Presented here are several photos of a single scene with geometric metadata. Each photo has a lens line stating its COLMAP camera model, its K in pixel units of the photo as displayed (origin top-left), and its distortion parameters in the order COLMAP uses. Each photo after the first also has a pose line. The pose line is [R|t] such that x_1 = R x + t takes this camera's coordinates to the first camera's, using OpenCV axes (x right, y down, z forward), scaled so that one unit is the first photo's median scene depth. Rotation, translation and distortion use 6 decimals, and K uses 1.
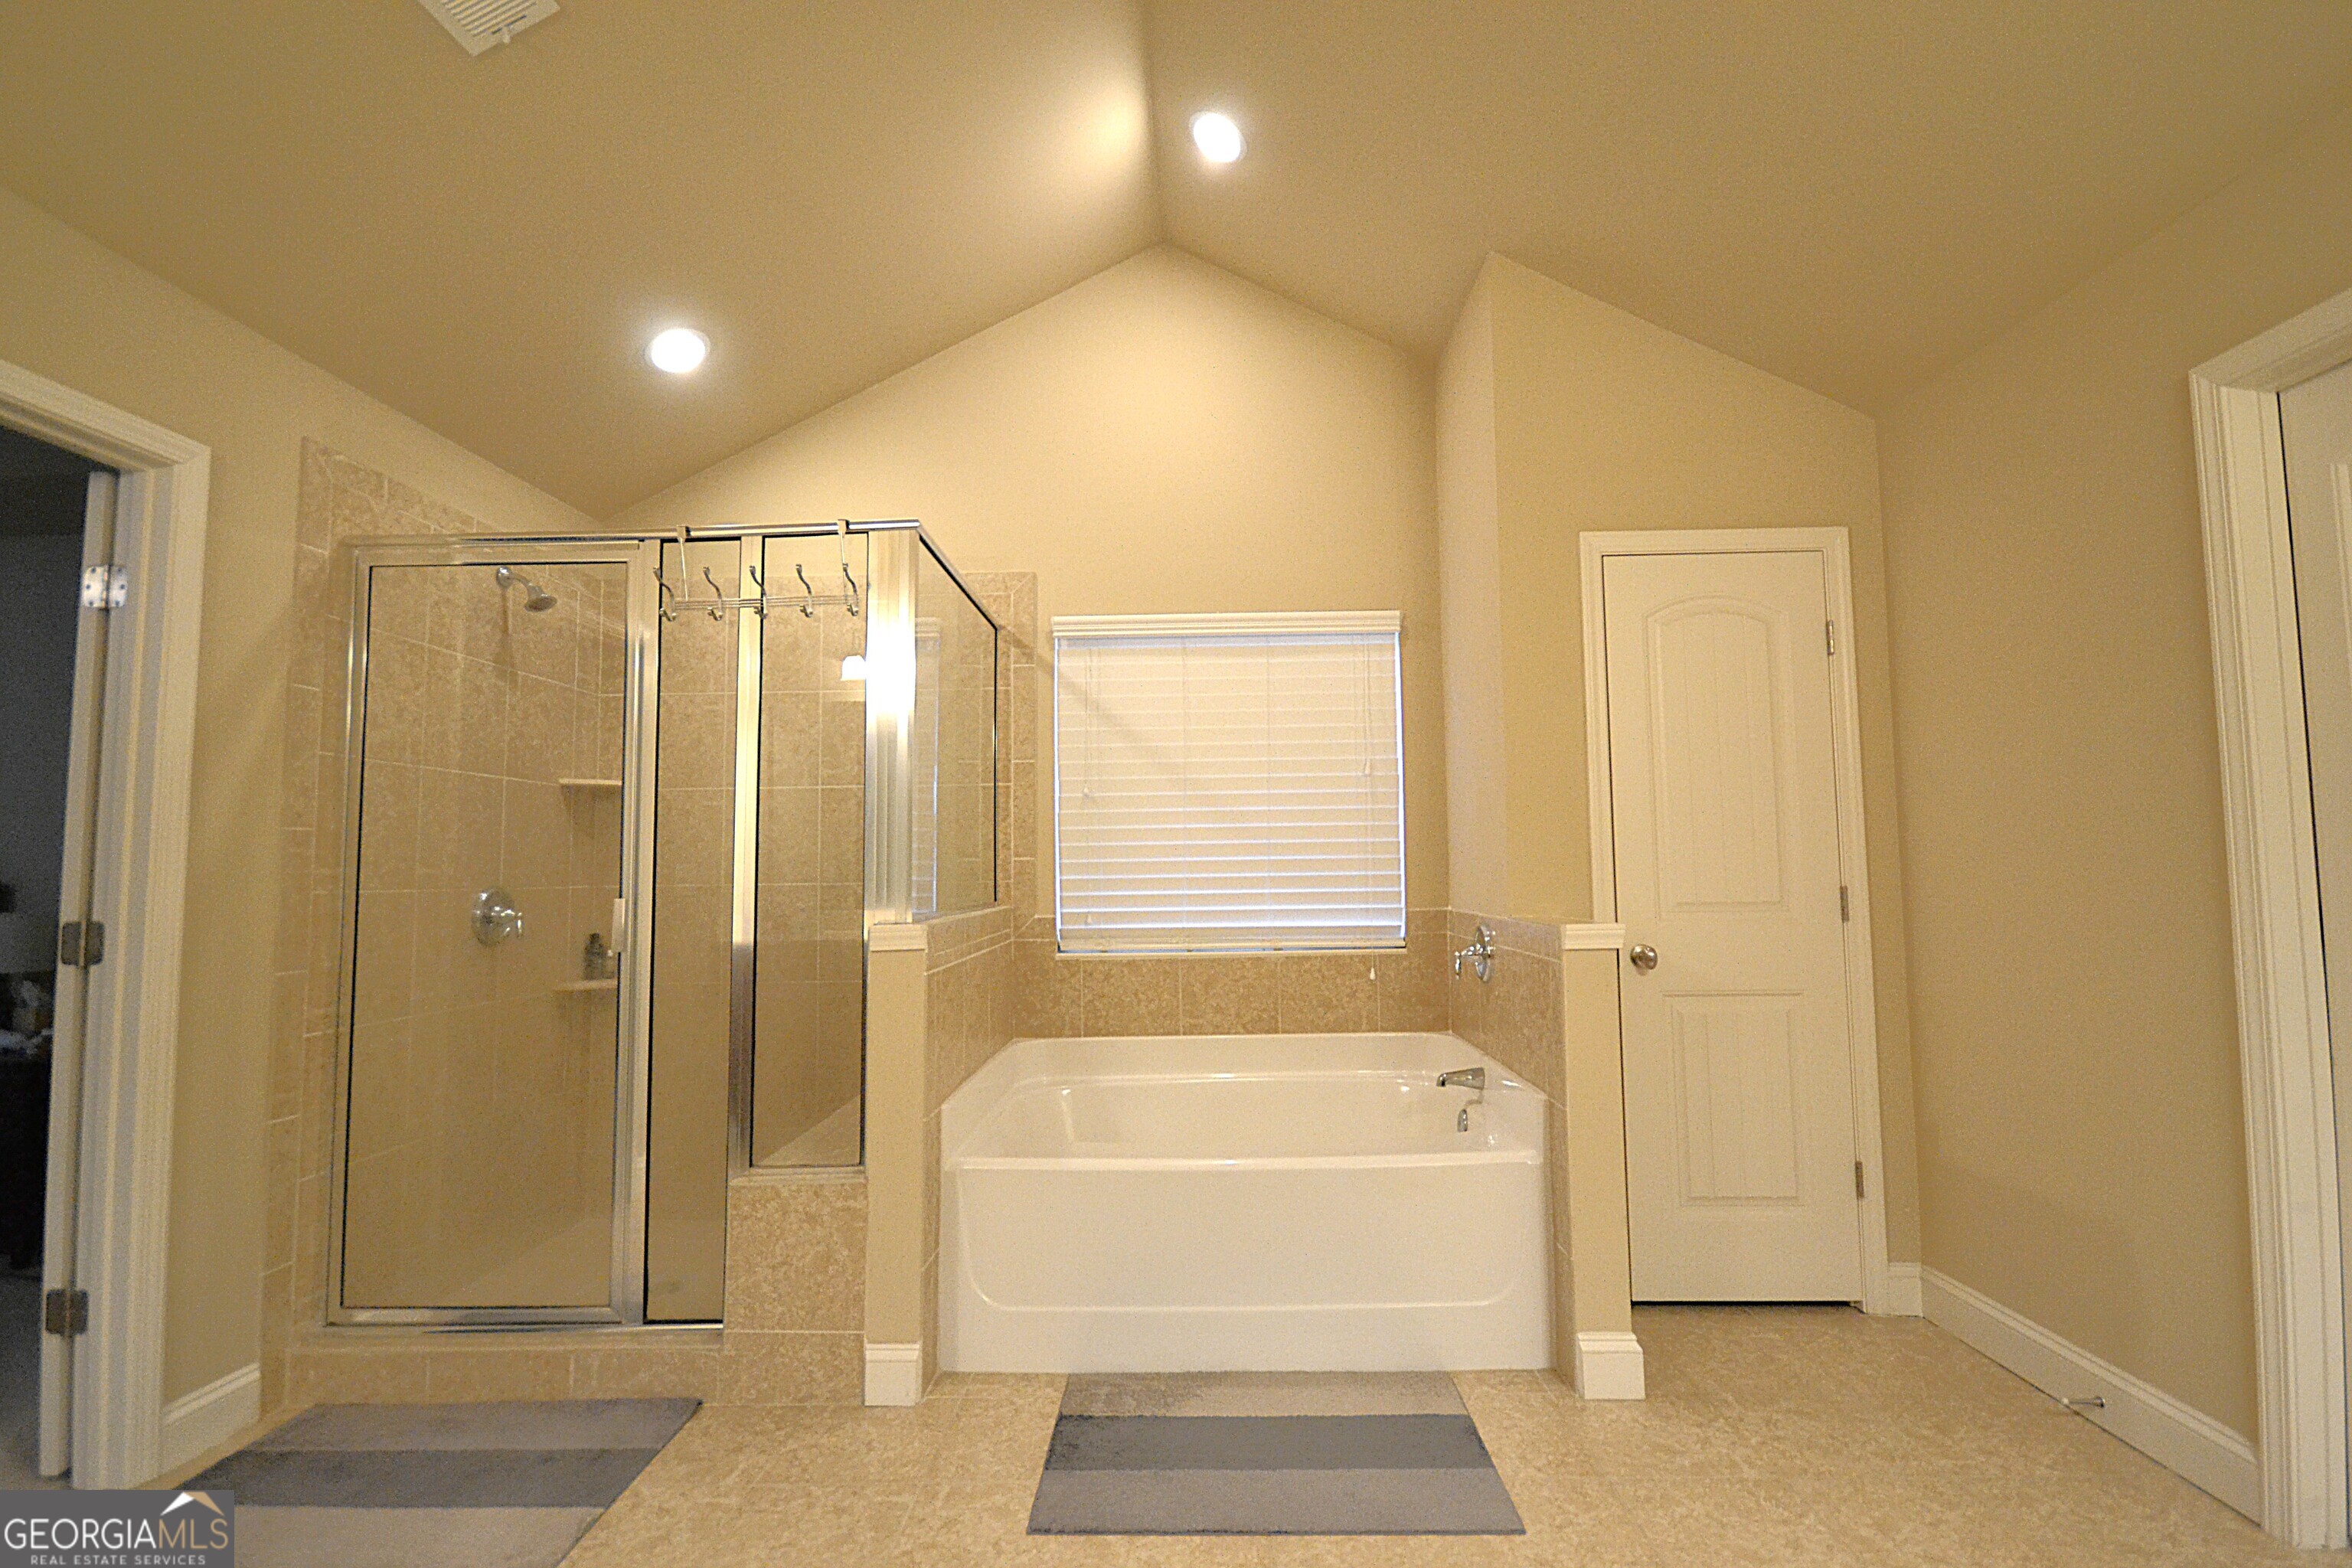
lens RADIAL K [[1046.5, 0, 1191.2], [0, 1046.5, 802.2], [0, 0, 1]] dist [0.006526, -0.006592]
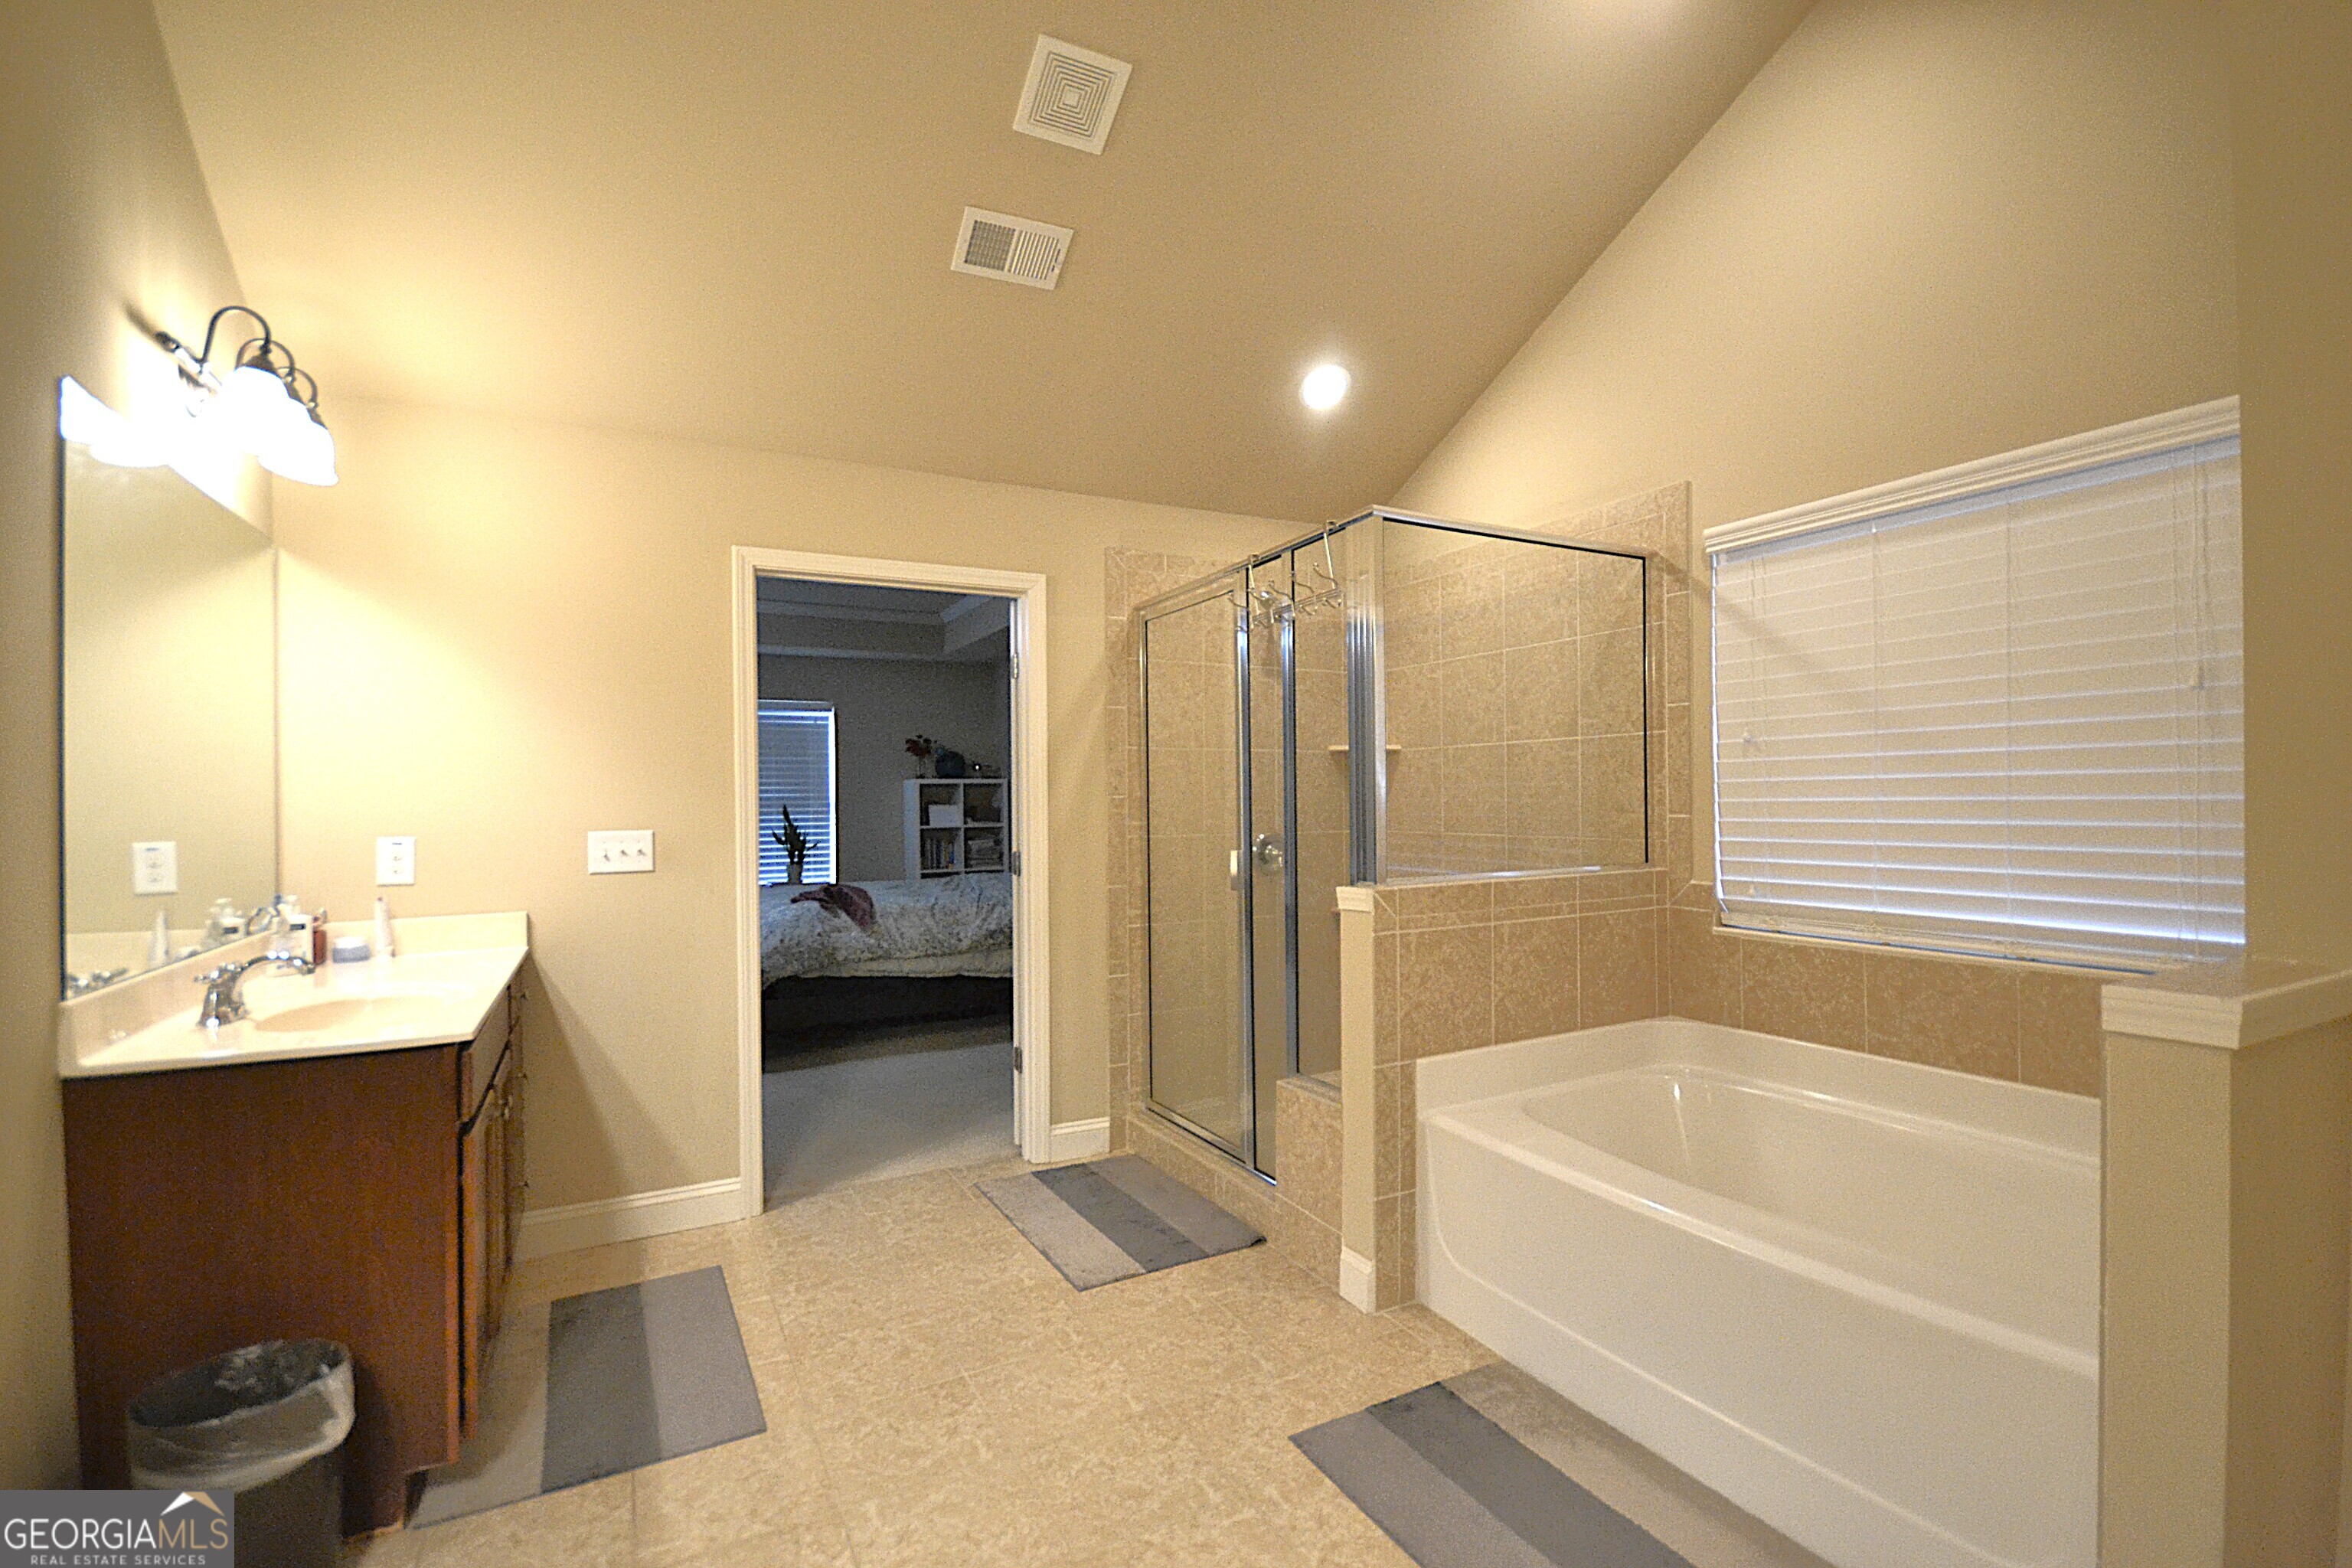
lens RADIAL K [[1046.5, 0, 1191.2], [0, 1046.5, 802.2], [0, 0, 1]] dist [0.006526, -0.006592]
pose [[0.497119, 0.011337, -0.867608, 0.405590], [0.060557, 0.997023, 0.047726, -0.024680], [0.865567, -0.076265, 0.494952, 0.213141]]
